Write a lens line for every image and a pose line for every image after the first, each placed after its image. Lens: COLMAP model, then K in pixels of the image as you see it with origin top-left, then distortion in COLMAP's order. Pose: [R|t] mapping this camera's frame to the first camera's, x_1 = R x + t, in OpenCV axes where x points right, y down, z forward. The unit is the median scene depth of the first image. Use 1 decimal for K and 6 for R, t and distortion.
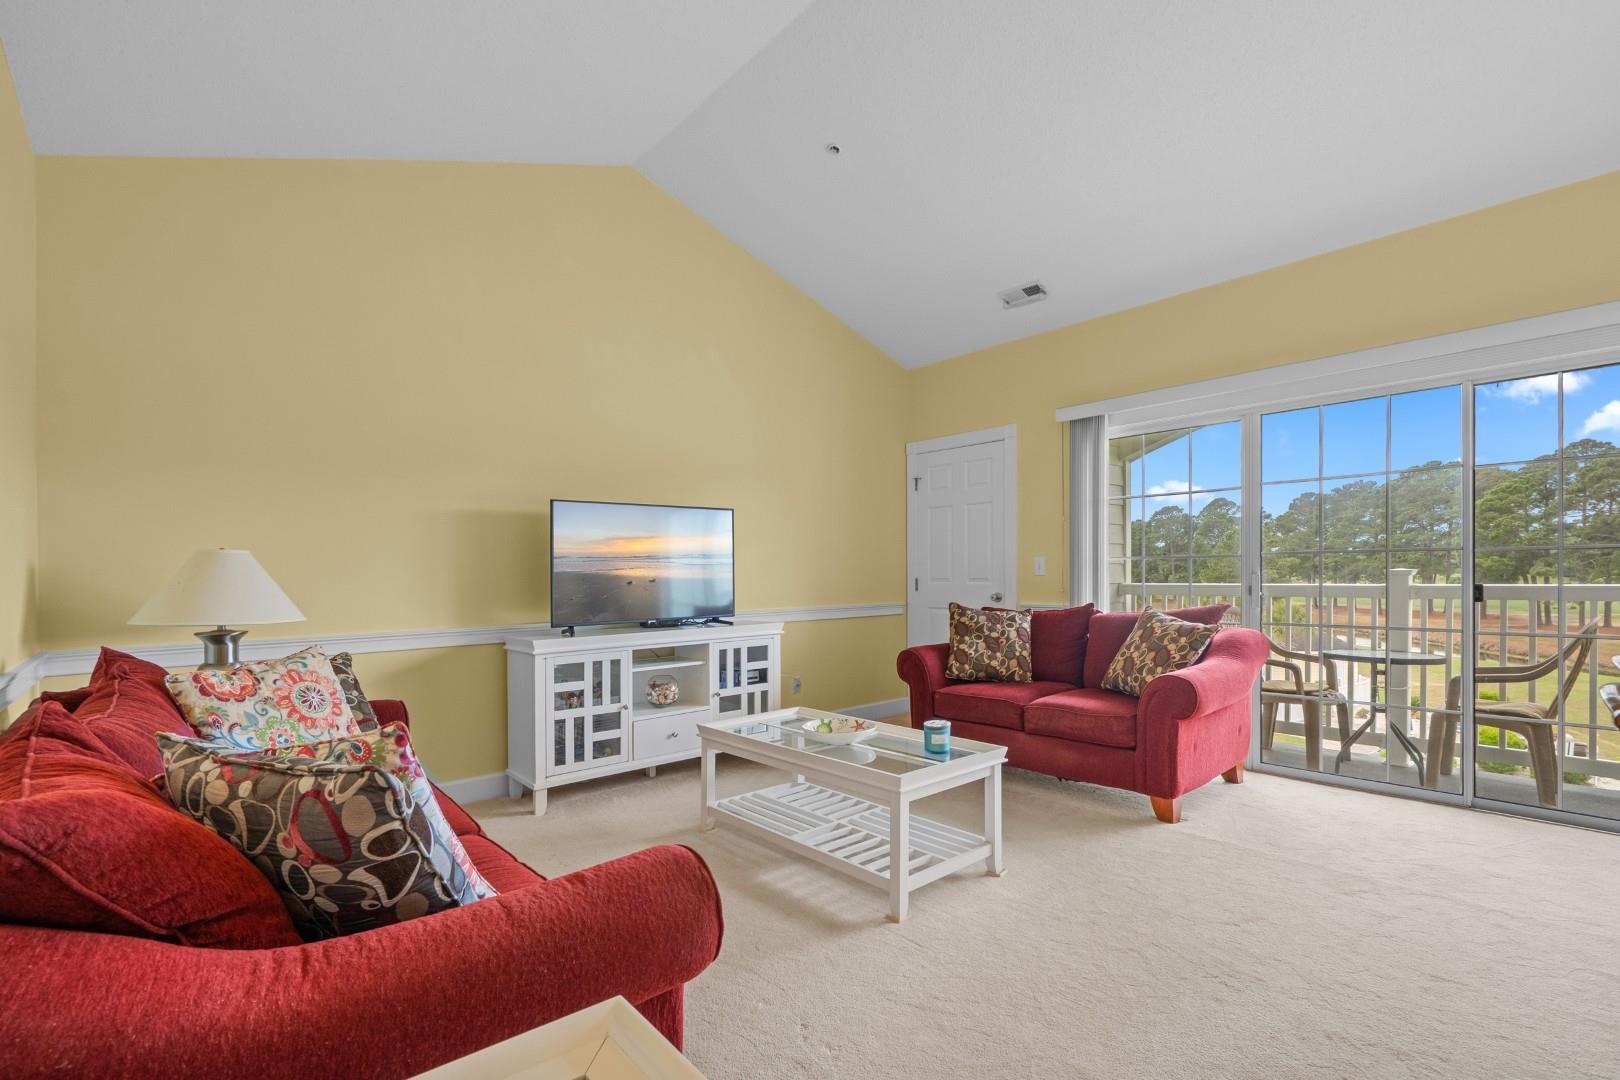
lens RADIAL K [[750.6, 0, 814.5], [0, 750.6, 590.1], [0, 0, 1]] dist [-0.000497, 0.000345]
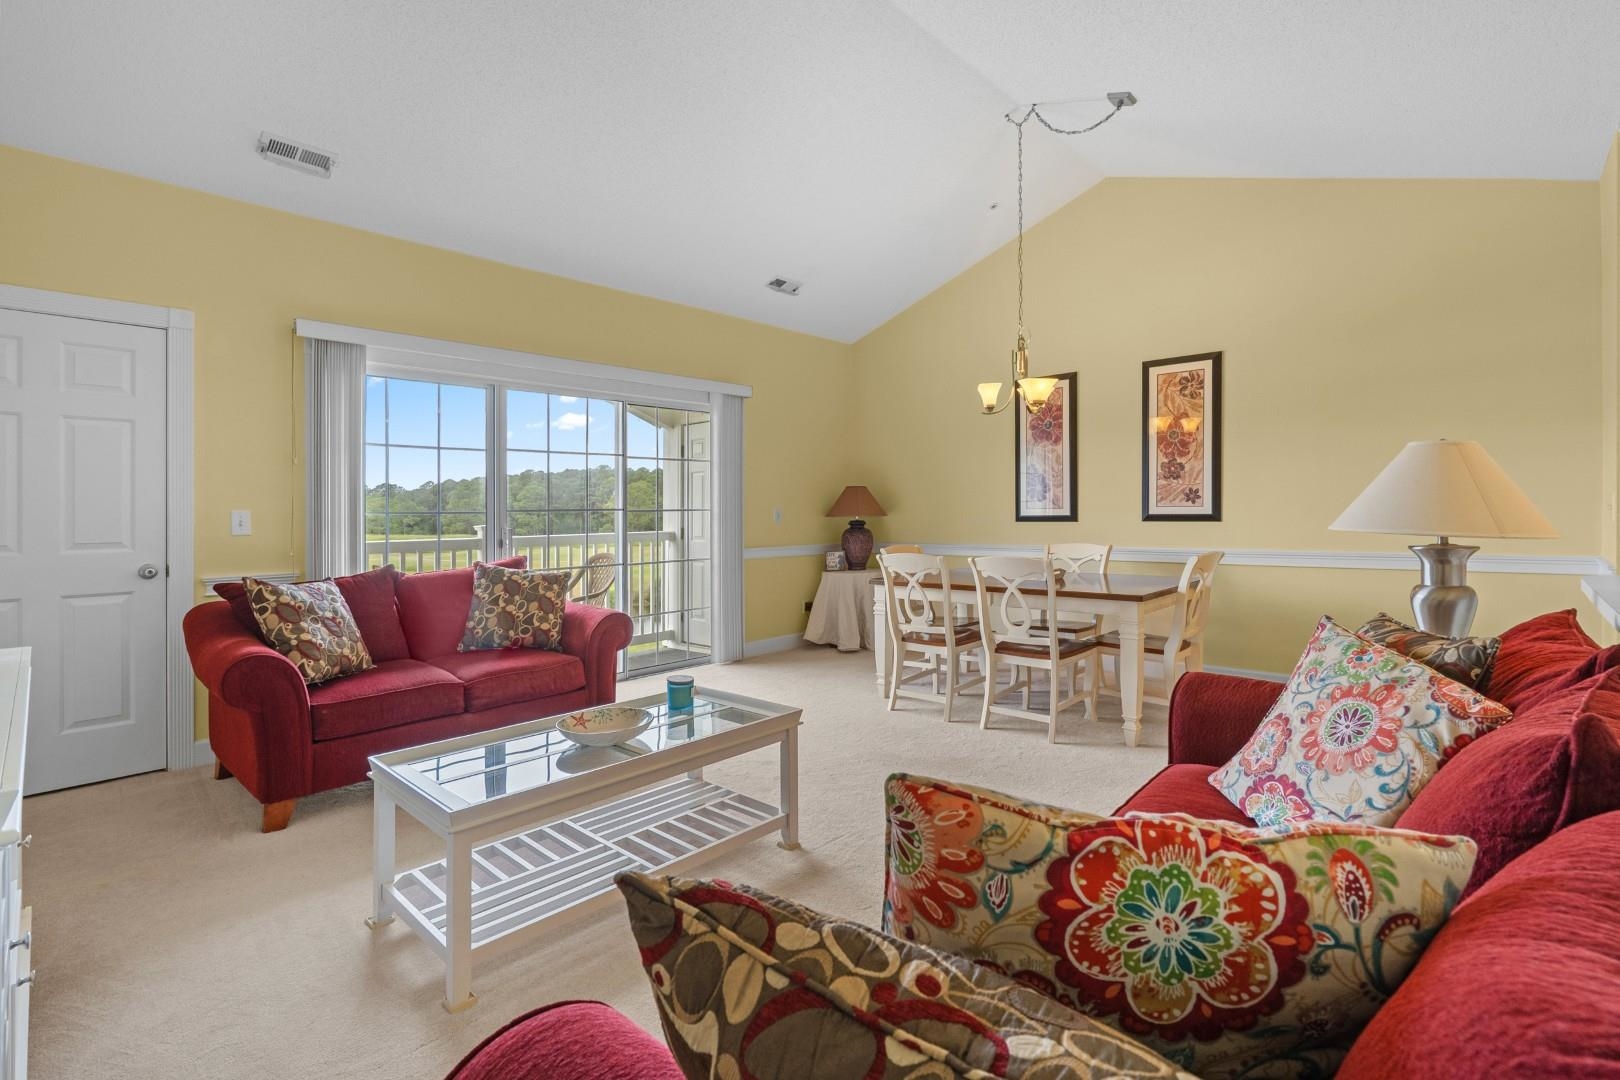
lens RADIAL K [[738.4, 0, 805.1], [0, 738.4, 508.6], [0, 0, 1]] dist [-0.001833, 0.000068]
pose [[-0.083774, 0.021573, 0.996251, -0.528048], [0.039071, 0.999068, -0.018348, -0.012493], [-0.995718, 0.037387, -0.084539, 0.601742]]
